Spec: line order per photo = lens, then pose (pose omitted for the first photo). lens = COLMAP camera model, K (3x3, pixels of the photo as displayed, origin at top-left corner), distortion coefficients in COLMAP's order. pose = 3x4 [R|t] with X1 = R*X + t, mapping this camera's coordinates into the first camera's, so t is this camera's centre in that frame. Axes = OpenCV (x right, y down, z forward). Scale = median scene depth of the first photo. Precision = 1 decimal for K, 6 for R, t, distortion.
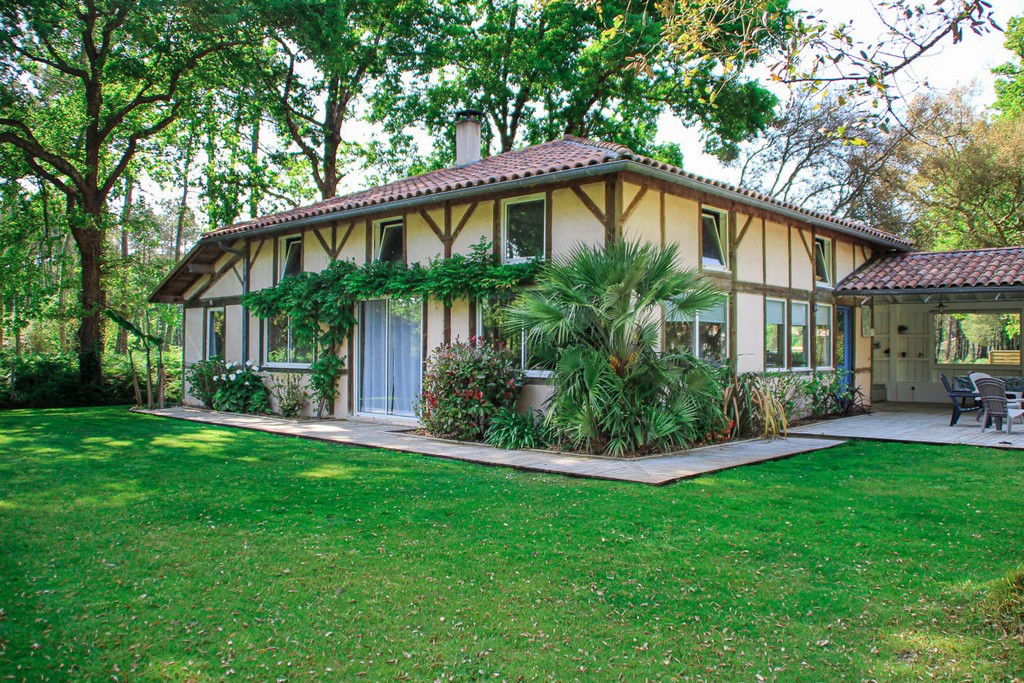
lens RADIAL K [[833.7, 0, 538.1], [0, 833.7, 333.2], [0, 0, 1]] dist [-0.167386, 0.106335]
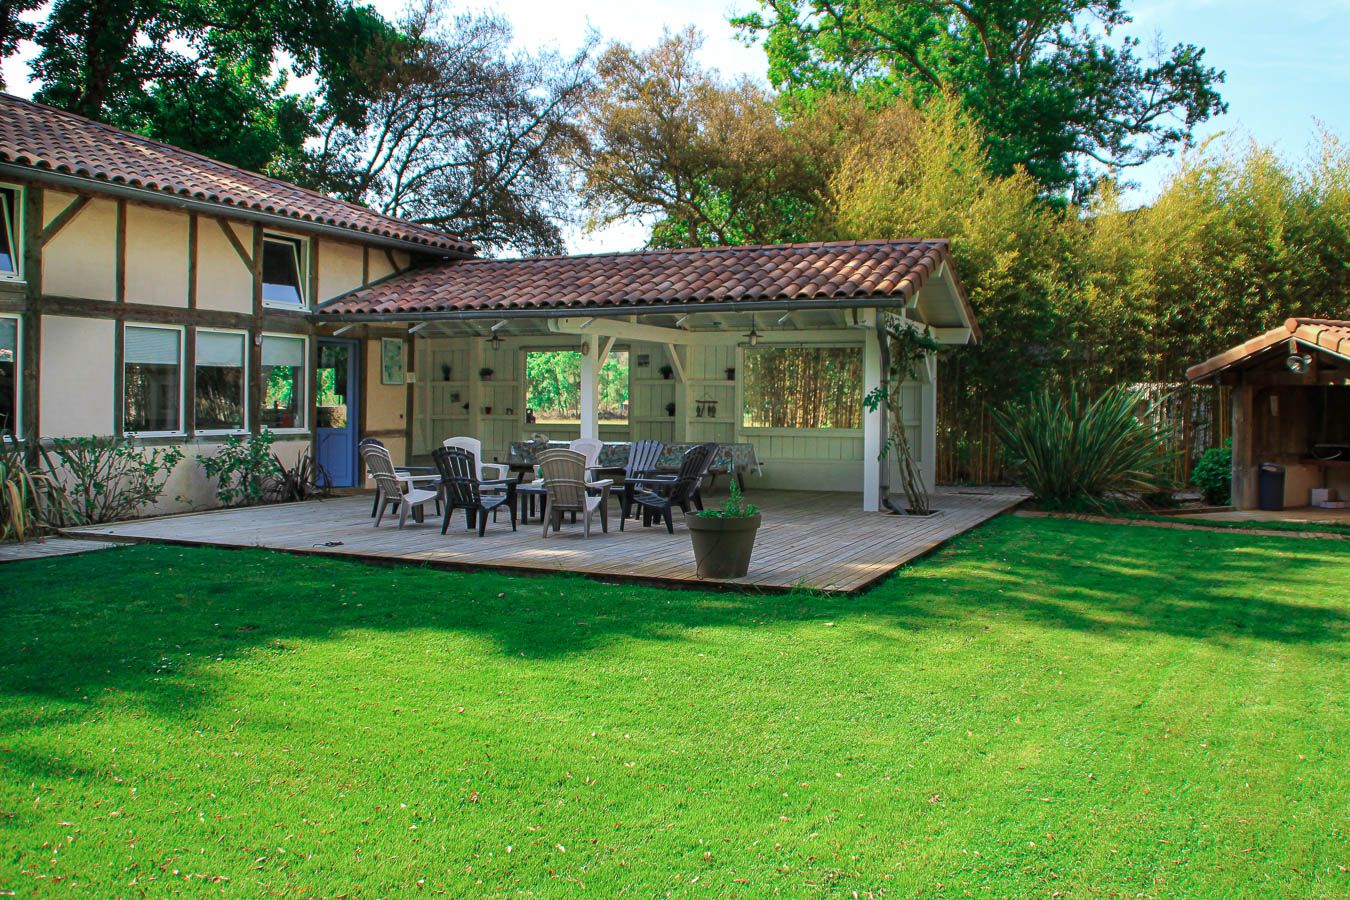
lens RADIAL K [[1099.1, 0, 709.4], [0, 1099.1, 439.0], [0, 0, 1]] dist [-0.167386, 0.106335]
pose [[0.959457, -0.006234, 0.281785, 0.445253], [-0.008628, 0.998637, 0.051471, 0.001450], [-0.281722, -0.051816, 0.958096, 0.063389]]
